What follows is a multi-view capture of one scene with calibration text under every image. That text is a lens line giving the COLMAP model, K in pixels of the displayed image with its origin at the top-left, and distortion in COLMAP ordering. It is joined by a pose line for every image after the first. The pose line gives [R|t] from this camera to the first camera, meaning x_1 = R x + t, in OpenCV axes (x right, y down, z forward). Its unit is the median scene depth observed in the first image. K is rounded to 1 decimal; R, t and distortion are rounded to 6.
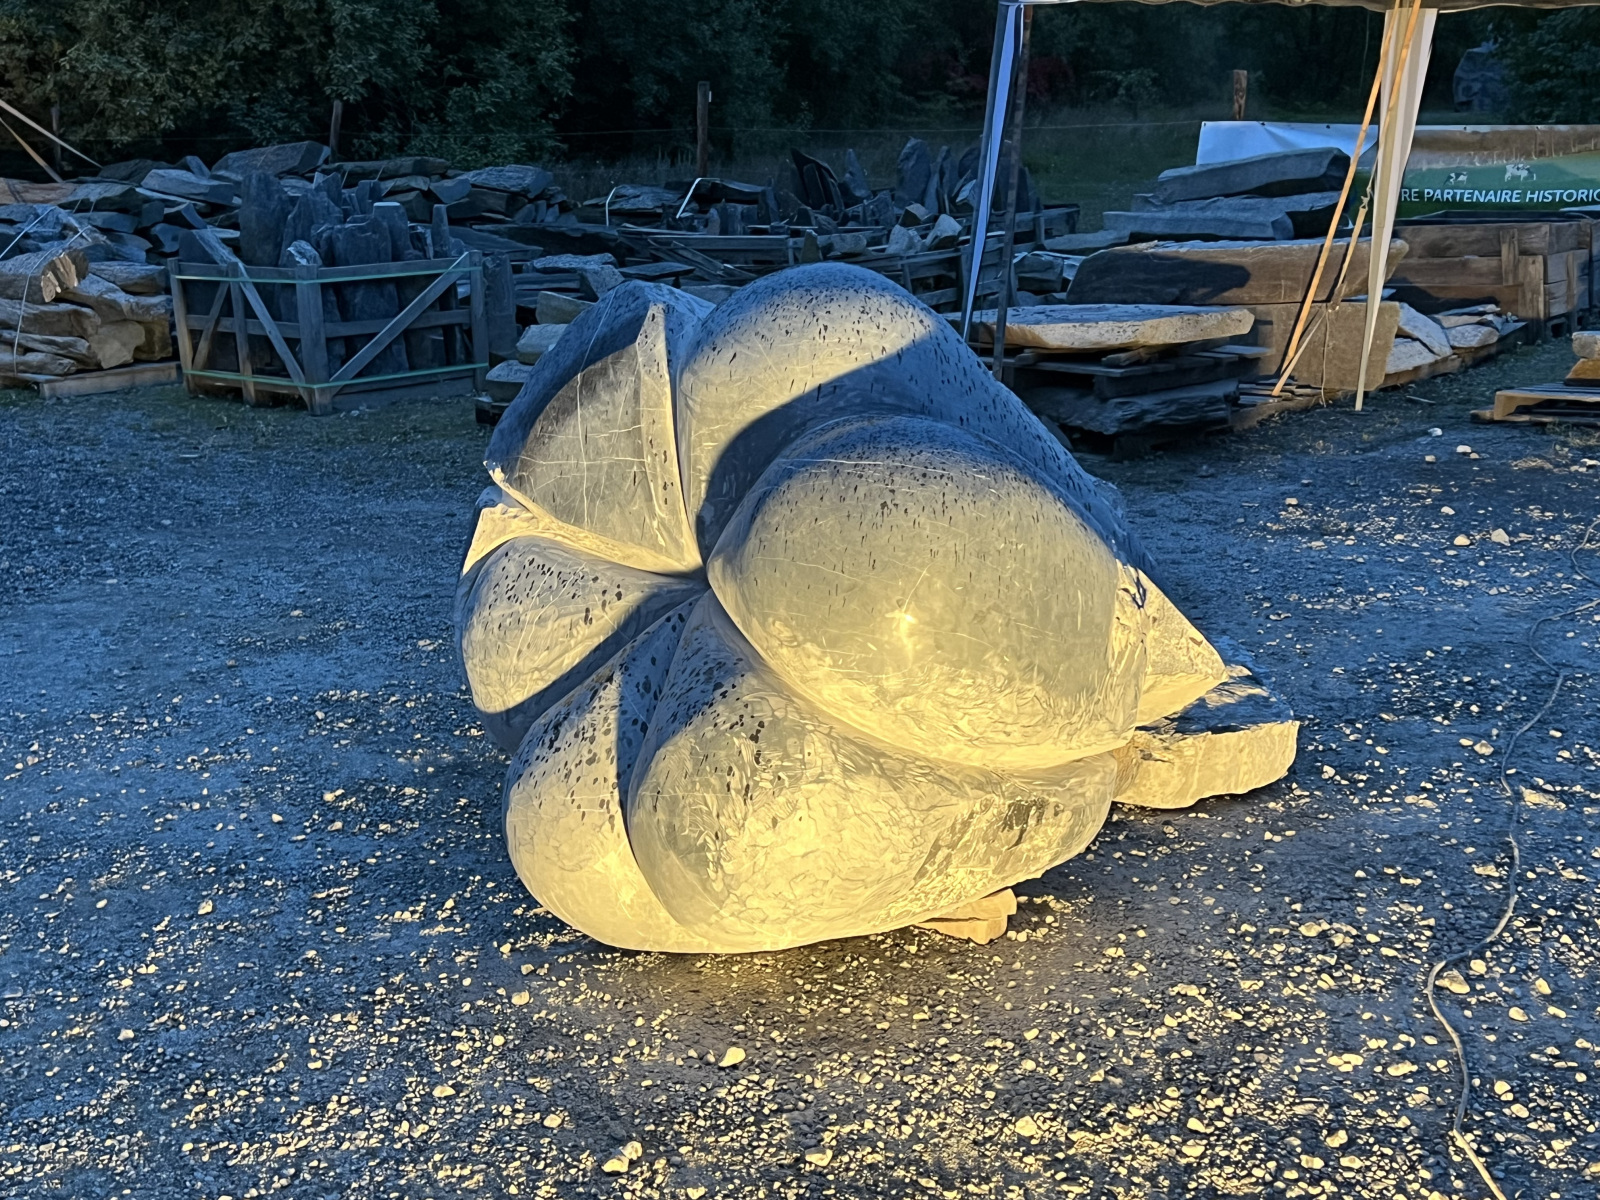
lens RADIAL K [[2065.8, 0, 795.8], [0, 2065.8, 595.0], [0, 0, 1]] dist [0.059053, 0.000000]
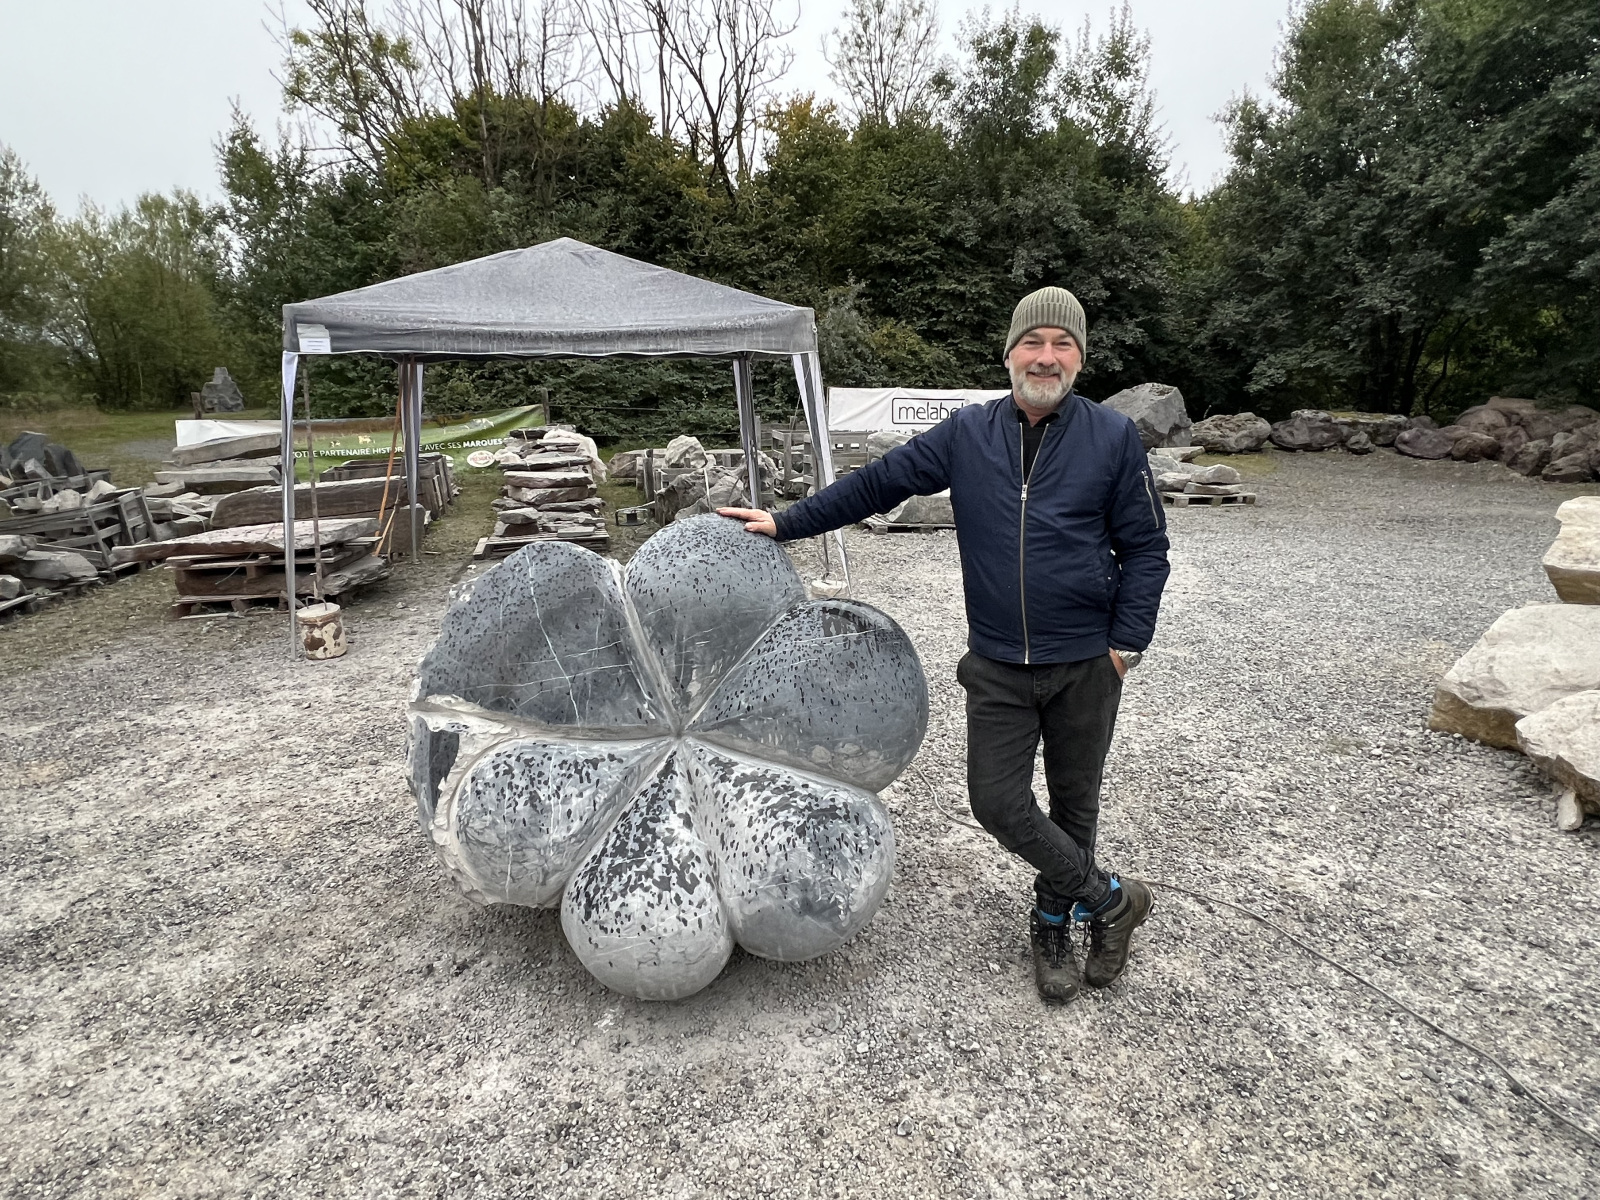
lens RADIAL K [[901.5, 0, 799.6], [0, 901.5, 604.9], [0, 0, 1]] dist [-0.024634, -0.003699]
pose [[0.603118, -0.177627, 0.777623, -0.152175], [0.188040, 0.979075, 0.077801, -0.041963], [-0.775170, 0.099301, 0.623899, 0.169647]]
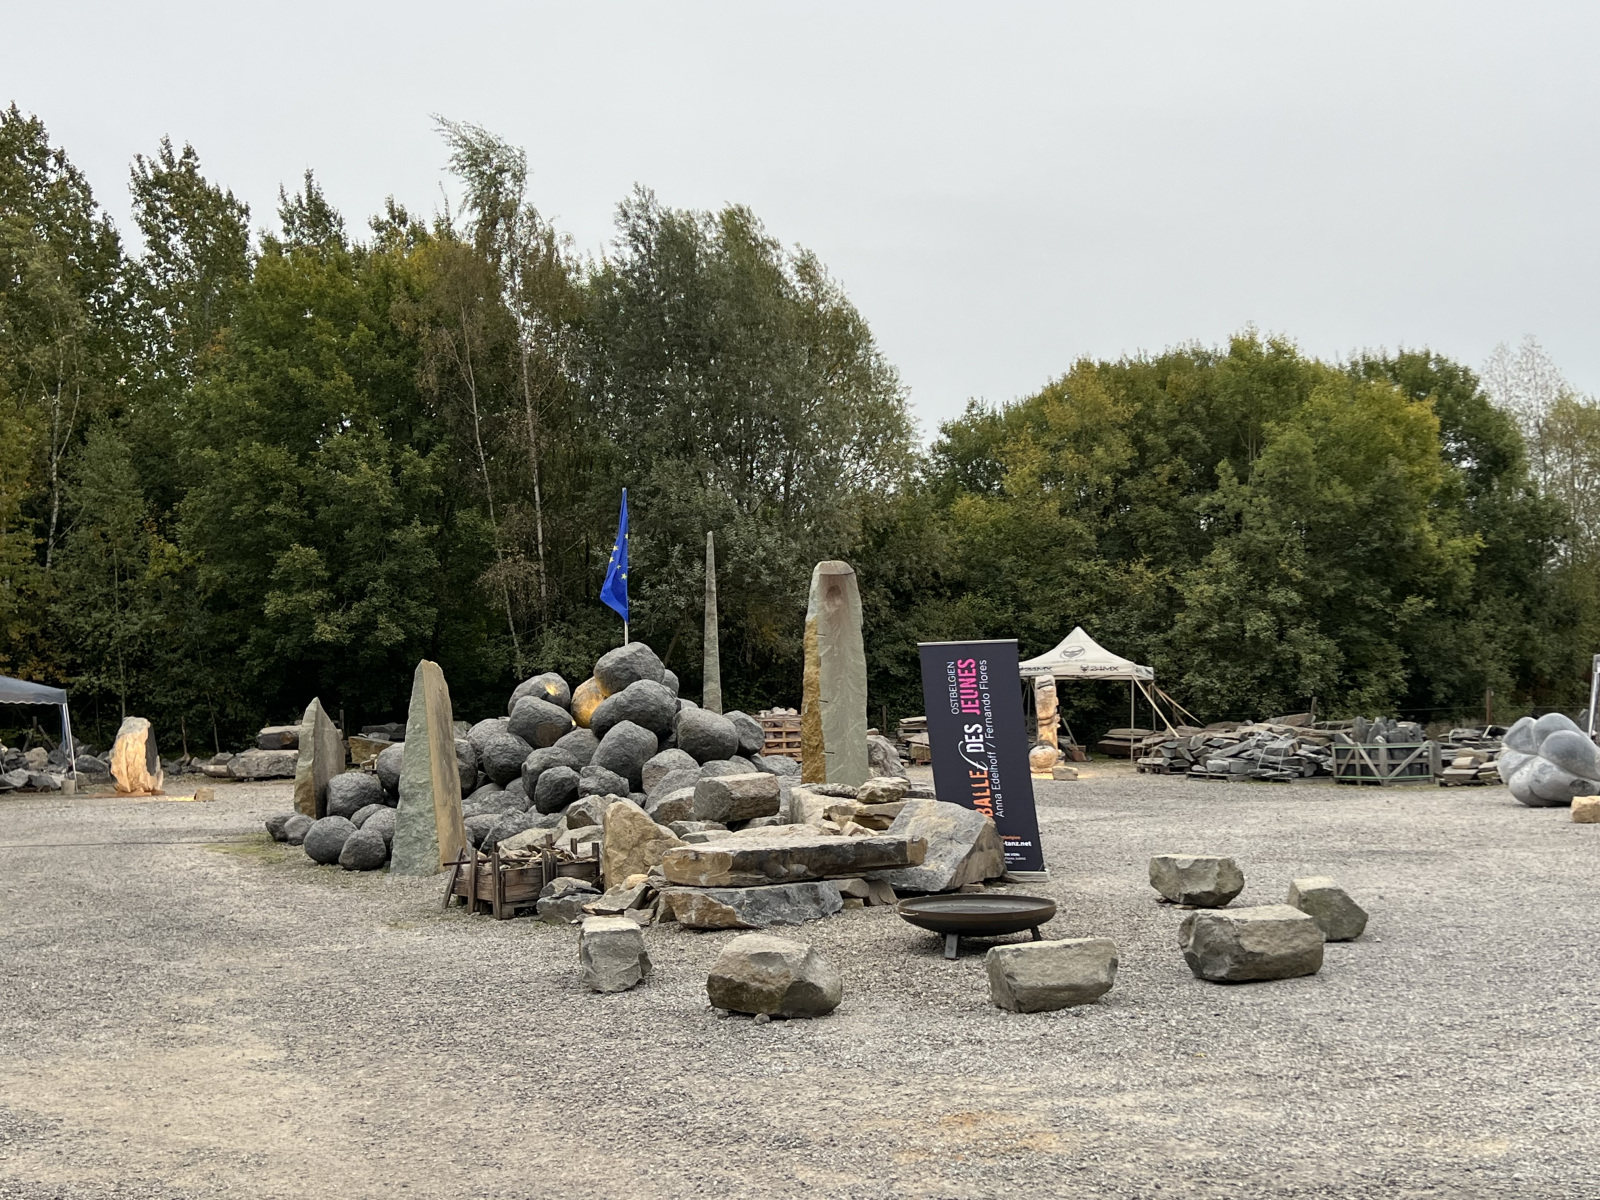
lens RADIAL K [[1749.9, 0, 816.2], [0, 1749.9, 628.2], [0, 0, 1]] dist [0.048200, 0.000000]
pose [[0.931985, -0.018555, -0.362021, -0.052046], [-0.079977, 0.963554, -0.255278, 0.446084], [0.353564, 0.266869, 0.896534, -1.857998]]
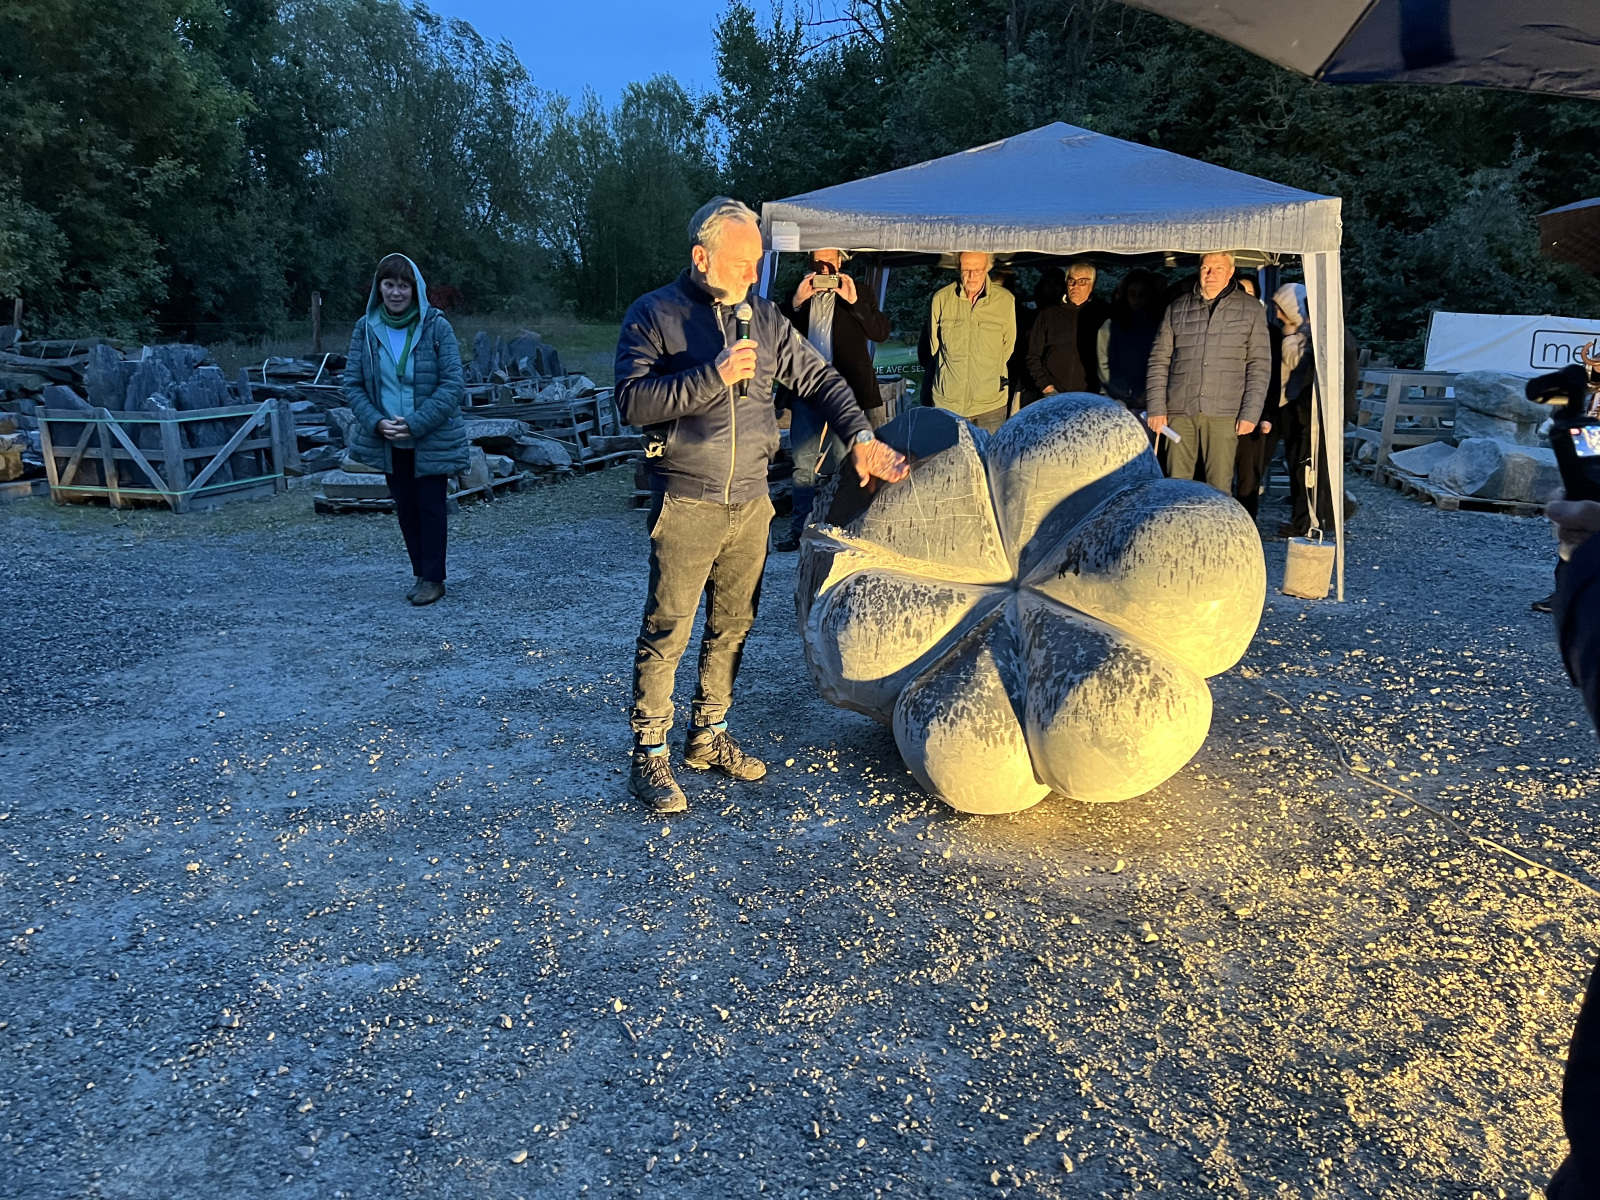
lens RADIAL K [[1187.4, 0, 797.6], [0, 1187.4, 594.2], [0, 0, 1]] dist [0.027572, -0.037498]
pose [[0.901032, -0.074836, 0.427248, -0.195925], [0.076741, 0.996969, 0.012787, -0.008483], [-0.426910, 0.021266, 0.904044, 0.068248]]
